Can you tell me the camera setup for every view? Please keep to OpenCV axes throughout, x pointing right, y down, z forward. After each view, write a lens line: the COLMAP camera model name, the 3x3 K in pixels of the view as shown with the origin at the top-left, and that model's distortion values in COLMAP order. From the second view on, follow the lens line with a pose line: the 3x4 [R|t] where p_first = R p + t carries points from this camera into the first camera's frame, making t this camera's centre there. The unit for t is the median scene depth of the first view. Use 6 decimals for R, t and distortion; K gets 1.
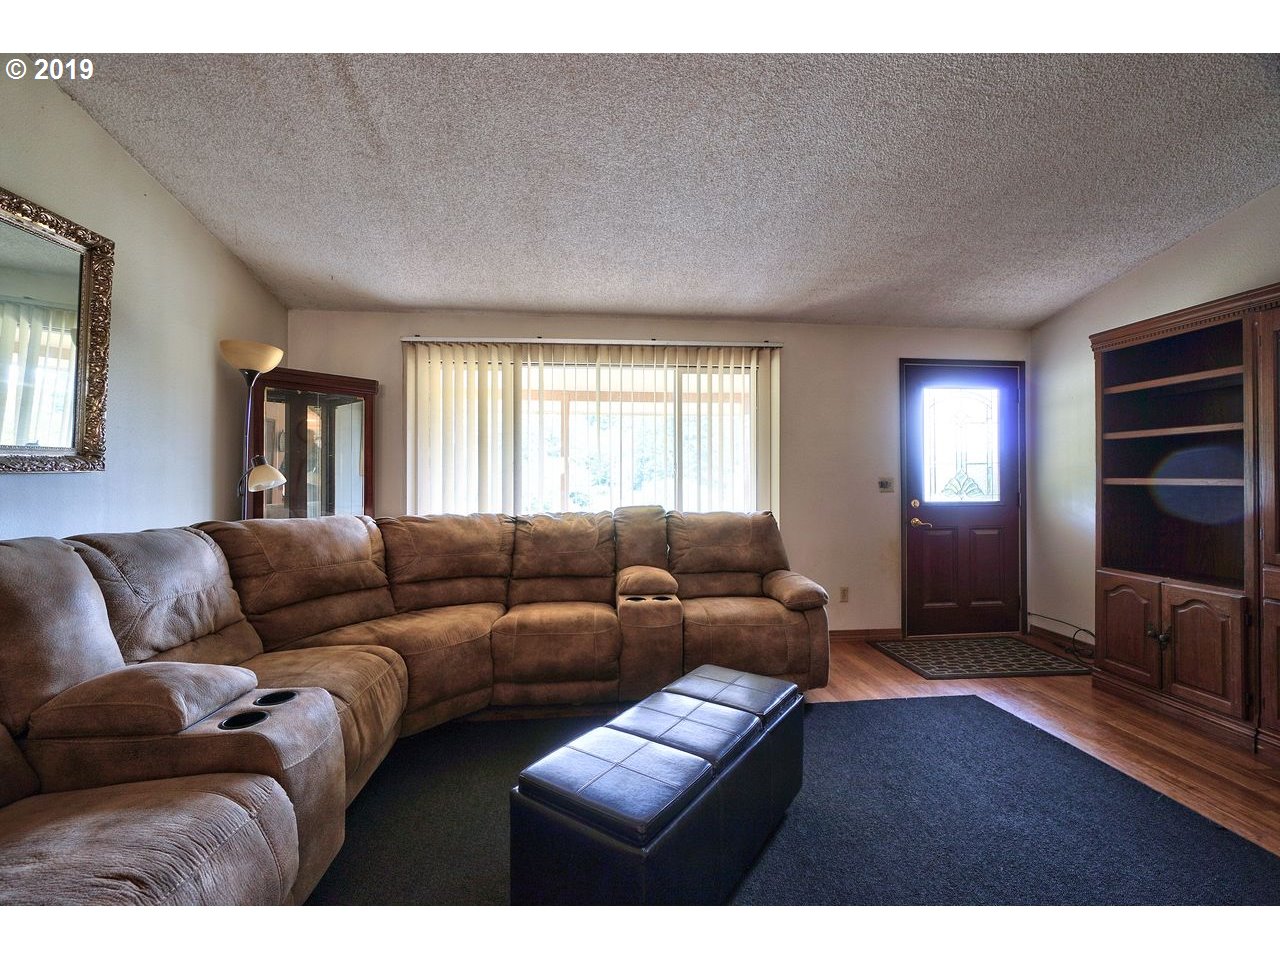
lens RADIAL K [[551.7, 0, 636.0], [0, 551.7, 475.2], [0, 0, 1]] dist [-0.000157, -0.000057]
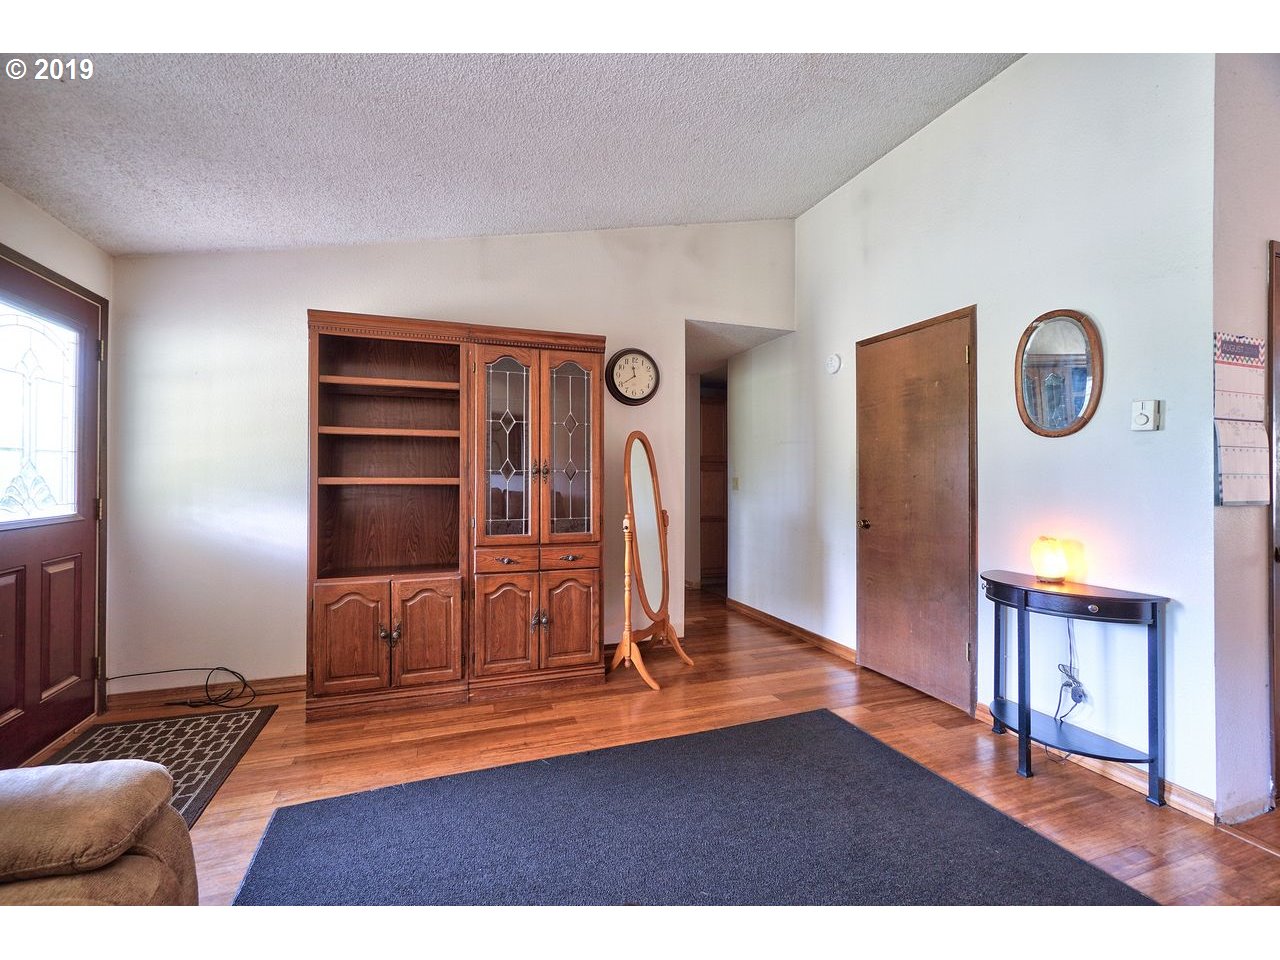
lens RADIAL K [[551.7, 0, 636.0], [0, 551.7, 475.2], [0, 0, 1]] dist [-0.000157, -0.000057]
pose [[-0.241707, 0.004783, 0.970338, -0.138666], [-0.007890, 0.999945, -0.006894, 0.004689], [-0.970317, -0.009322, -0.241656, 0.818547]]
